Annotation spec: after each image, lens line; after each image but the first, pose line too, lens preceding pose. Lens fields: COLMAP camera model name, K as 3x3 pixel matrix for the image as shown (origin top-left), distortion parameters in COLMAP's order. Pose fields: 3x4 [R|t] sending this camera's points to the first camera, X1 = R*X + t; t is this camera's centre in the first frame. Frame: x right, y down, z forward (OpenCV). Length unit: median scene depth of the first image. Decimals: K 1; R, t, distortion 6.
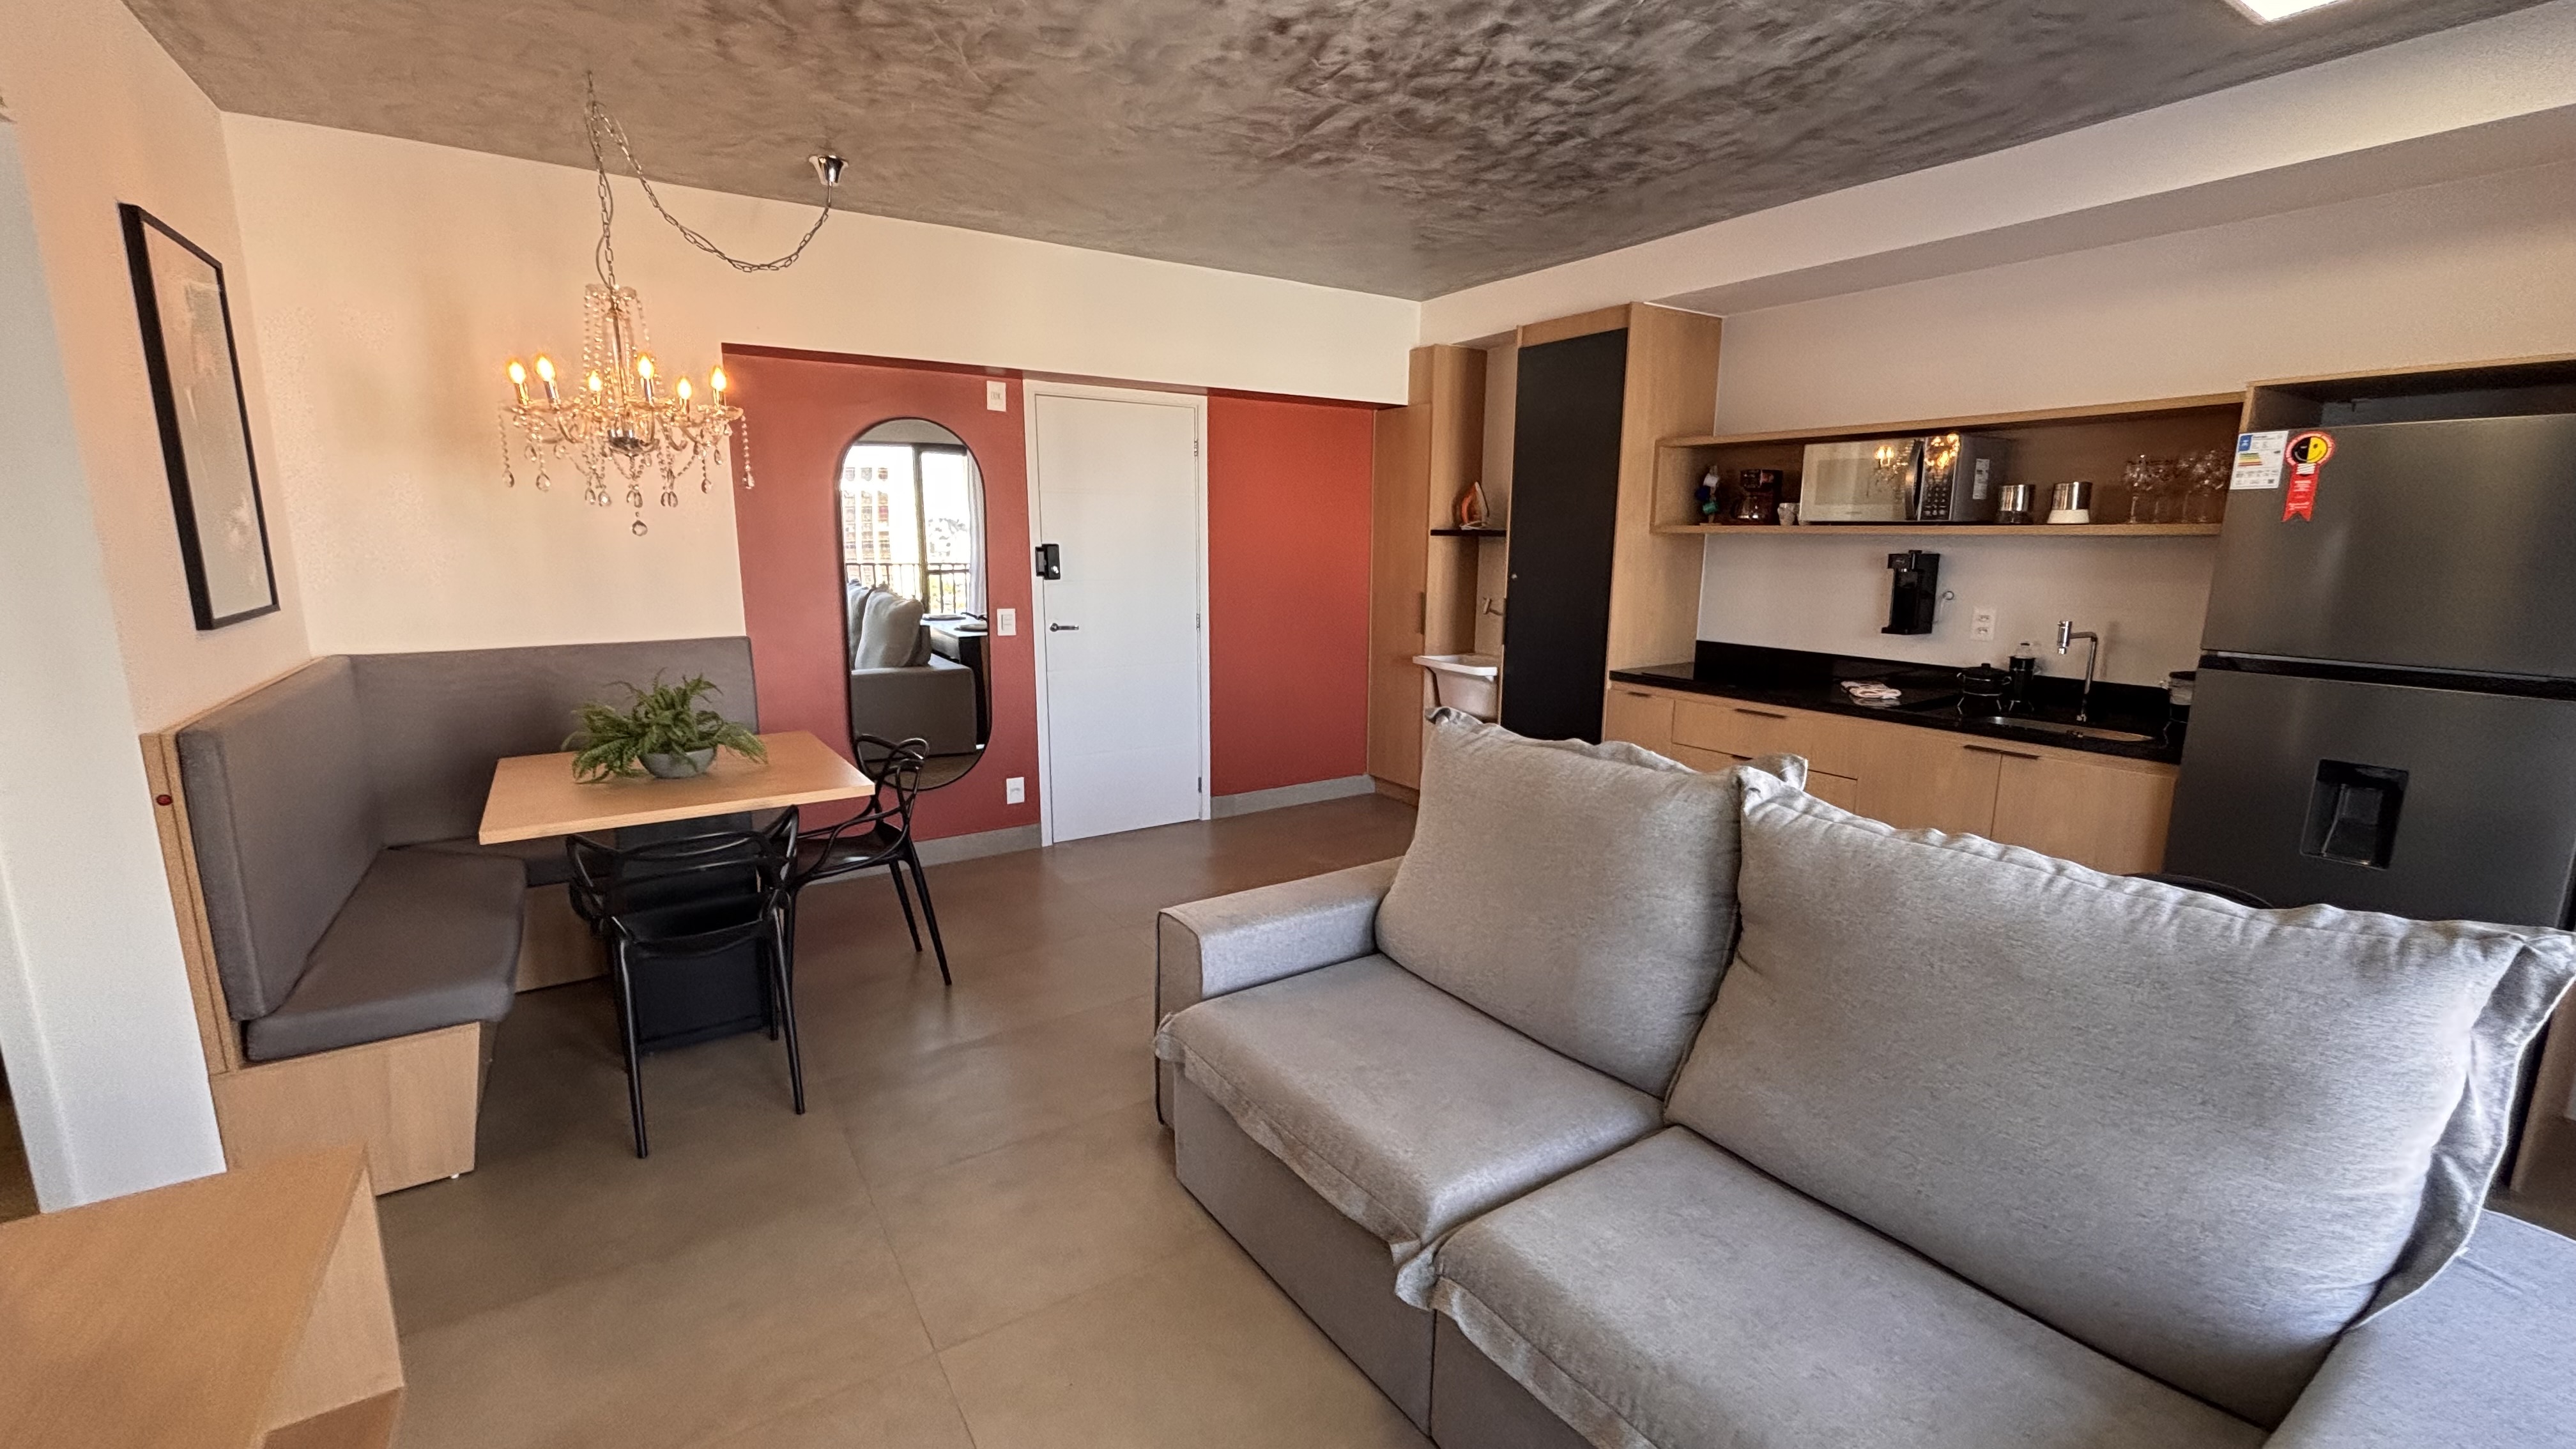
lens RADIAL K [[1041.2, 0, 1281.5], [0, 1041.2, 732.7], [0, 0, 1]] dist [-0.003210, -0.000455]
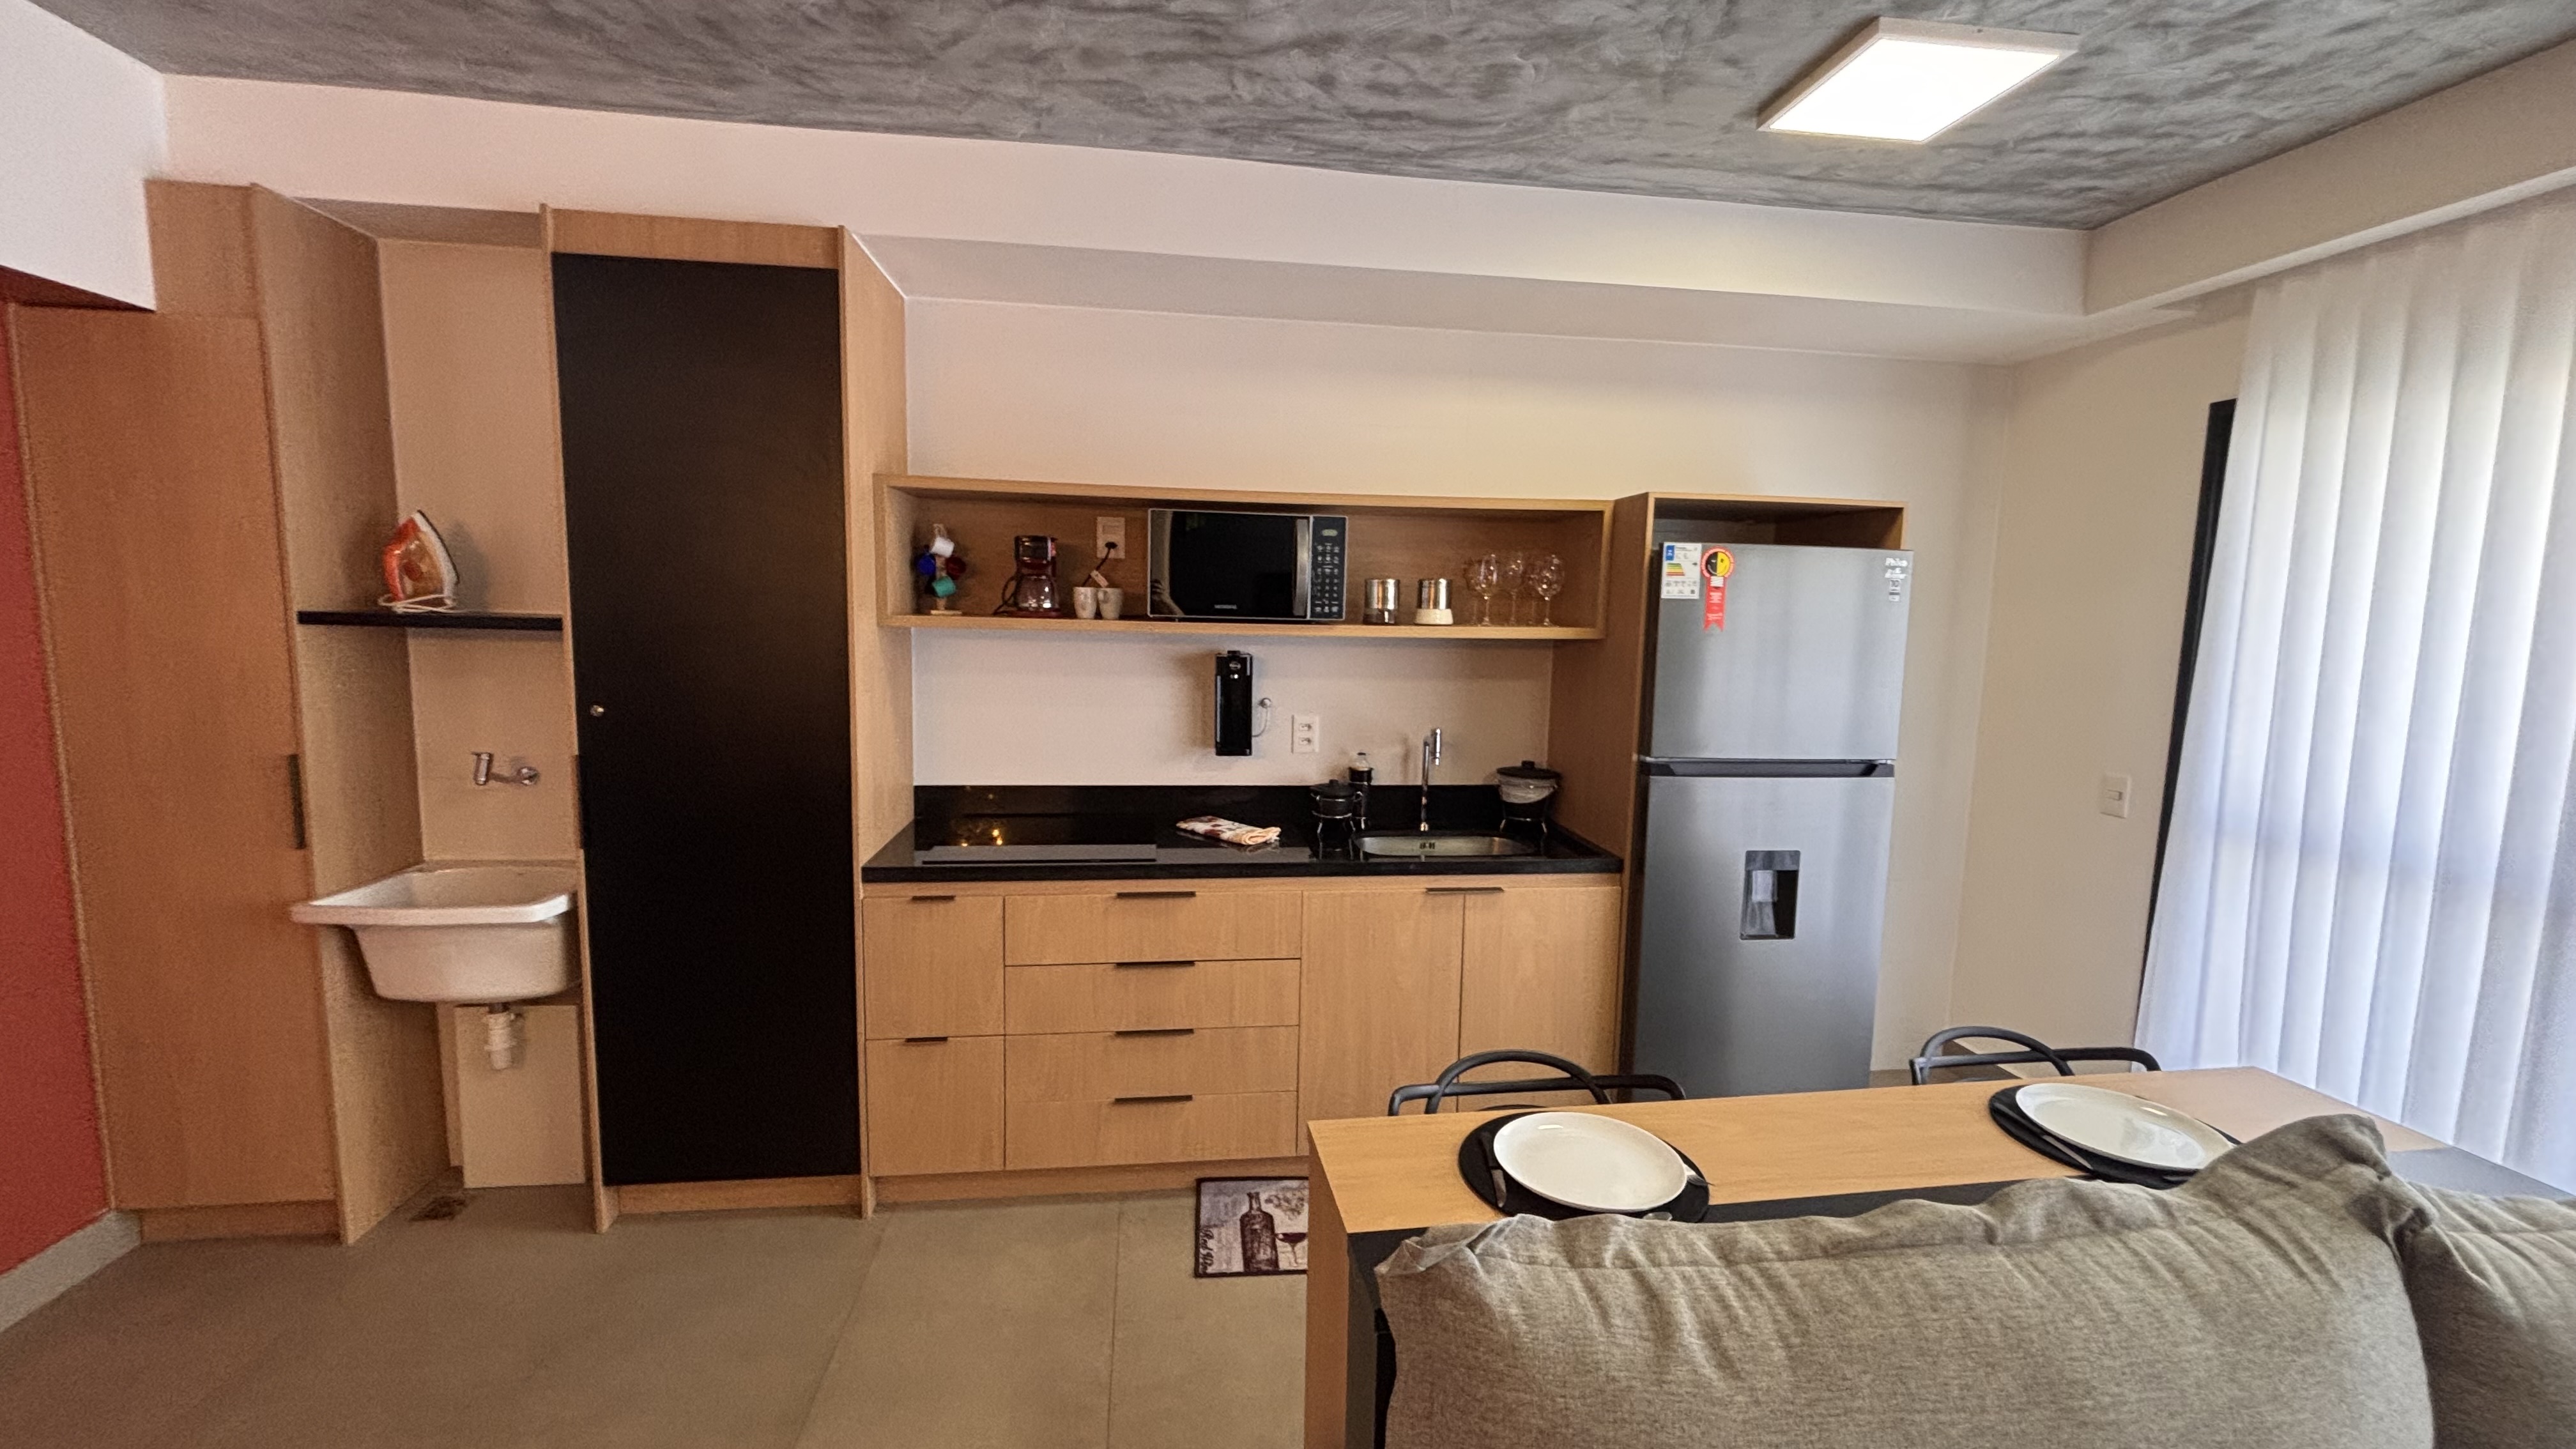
lens RADIAL K [[1041.2, 0, 1281.5], [0, 1041.2, 732.7], [0, 0, 1]] dist [-0.003210, -0.000455]
pose [[0.427905, -0.102034, 0.898046, -0.120734], [0.152196, 0.987553, 0.039685, -0.159353], [-0.890917, 0.119698, 0.438108, 0.712820]]
